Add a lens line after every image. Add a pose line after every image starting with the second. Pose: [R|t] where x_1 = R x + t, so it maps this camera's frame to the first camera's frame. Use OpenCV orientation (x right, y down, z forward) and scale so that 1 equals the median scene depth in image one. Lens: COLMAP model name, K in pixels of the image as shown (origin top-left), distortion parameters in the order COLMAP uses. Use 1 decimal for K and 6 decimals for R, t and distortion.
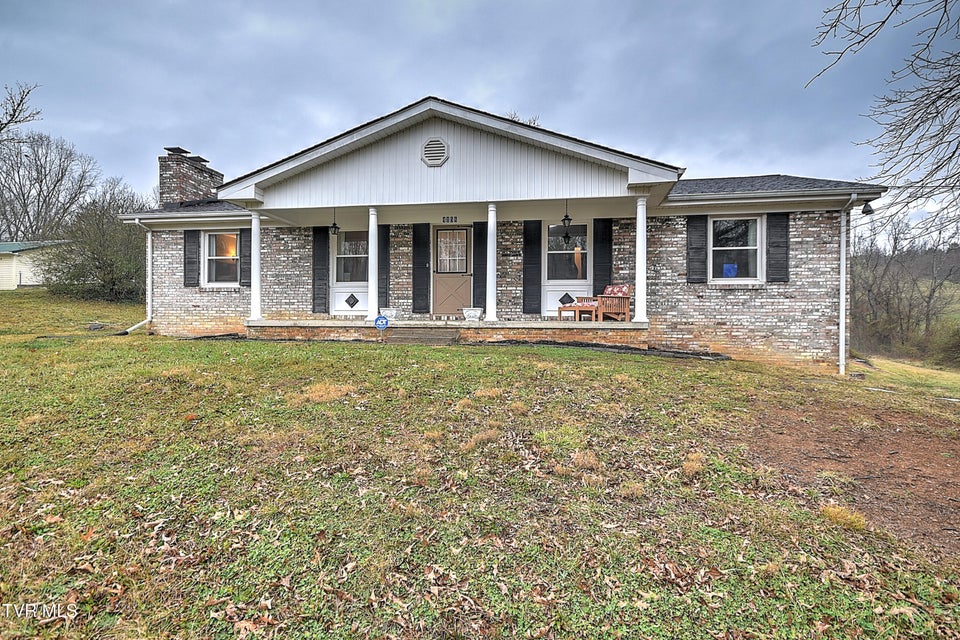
lens RADIAL K [[497.8, 0, 480.0], [0, 497.8, 320.0], [0, 0, 1]] dist [0.030186, 0.000285]
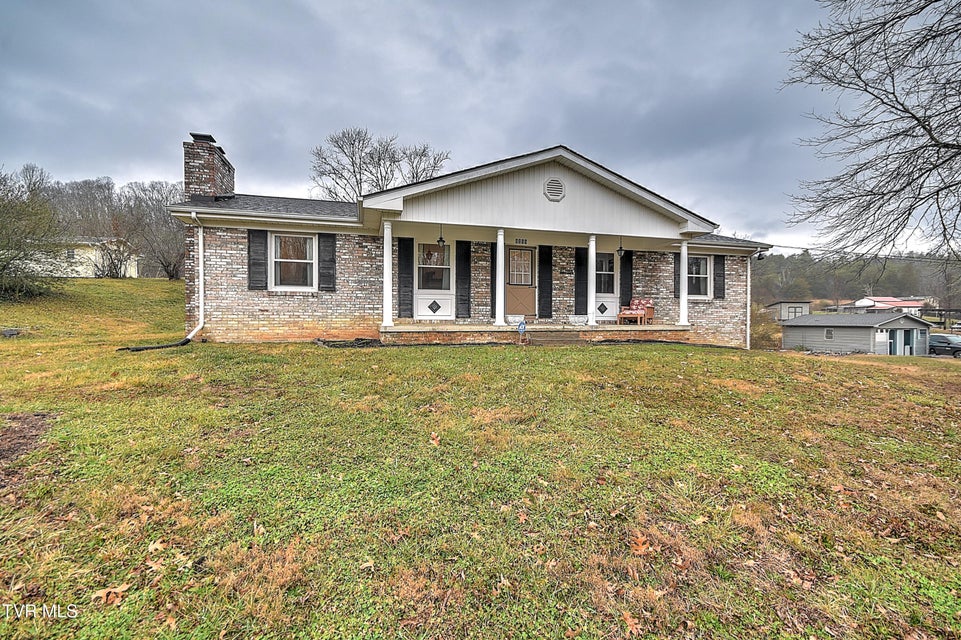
lens RADIAL K [[415.5, 0, 480.5], [0, 415.5, 320.0], [0, 0, 1]] dist [0.017595, 0.000211]
pose [[0.899803, -0.005008, 0.436267, -0.631155], [0.000911, 0.999954, 0.009600, -0.019769], [-0.436295, -0.008241, 0.899766, 0.131487]]
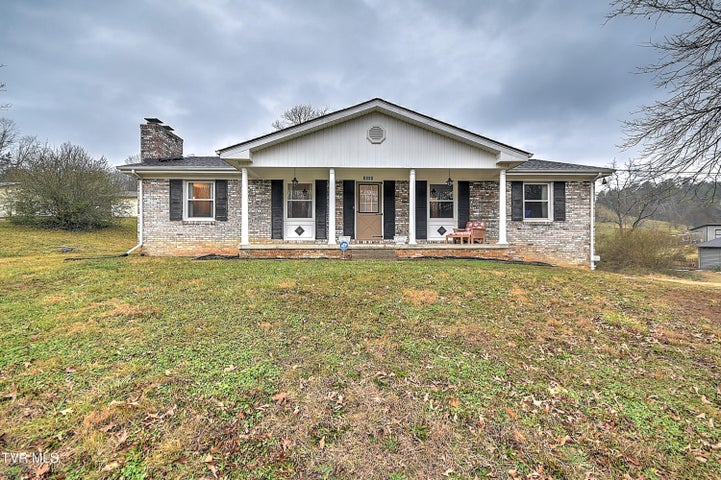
lens RADIAL K [[311.7, 0, 360.5], [0, 311.7, 240.0], [0, 0, 1]] dist [0.017595, 0.000211]
pose [[0.978598, -0.005261, 0.205712, -0.299602], [0.005897, 0.999980, -0.002478, -0.008723], [-0.205695, 0.003638, 0.978609, 0.065344]]
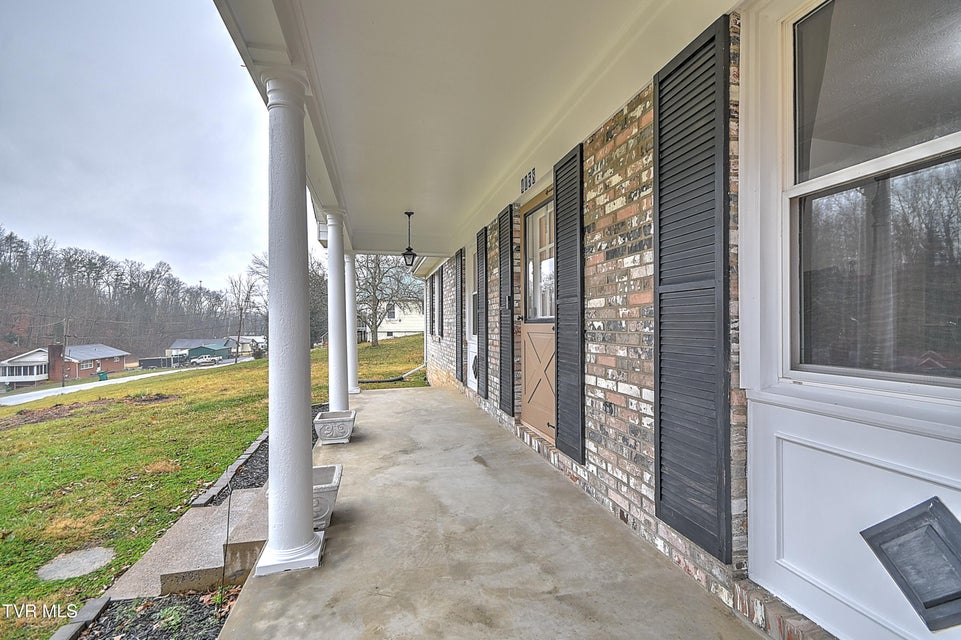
lens RADIAL K [[415.5, 0, 480.5], [0, 415.5, 320.0], [0, 0, 1]] dist [0.017595, 0.000211]
pose [[0.401902, -0.011774, -0.915607, 0.224996], [0.005522, 0.999930, -0.010435, -0.098380], [0.915666, -0.000863, 0.401939, 0.887500]]
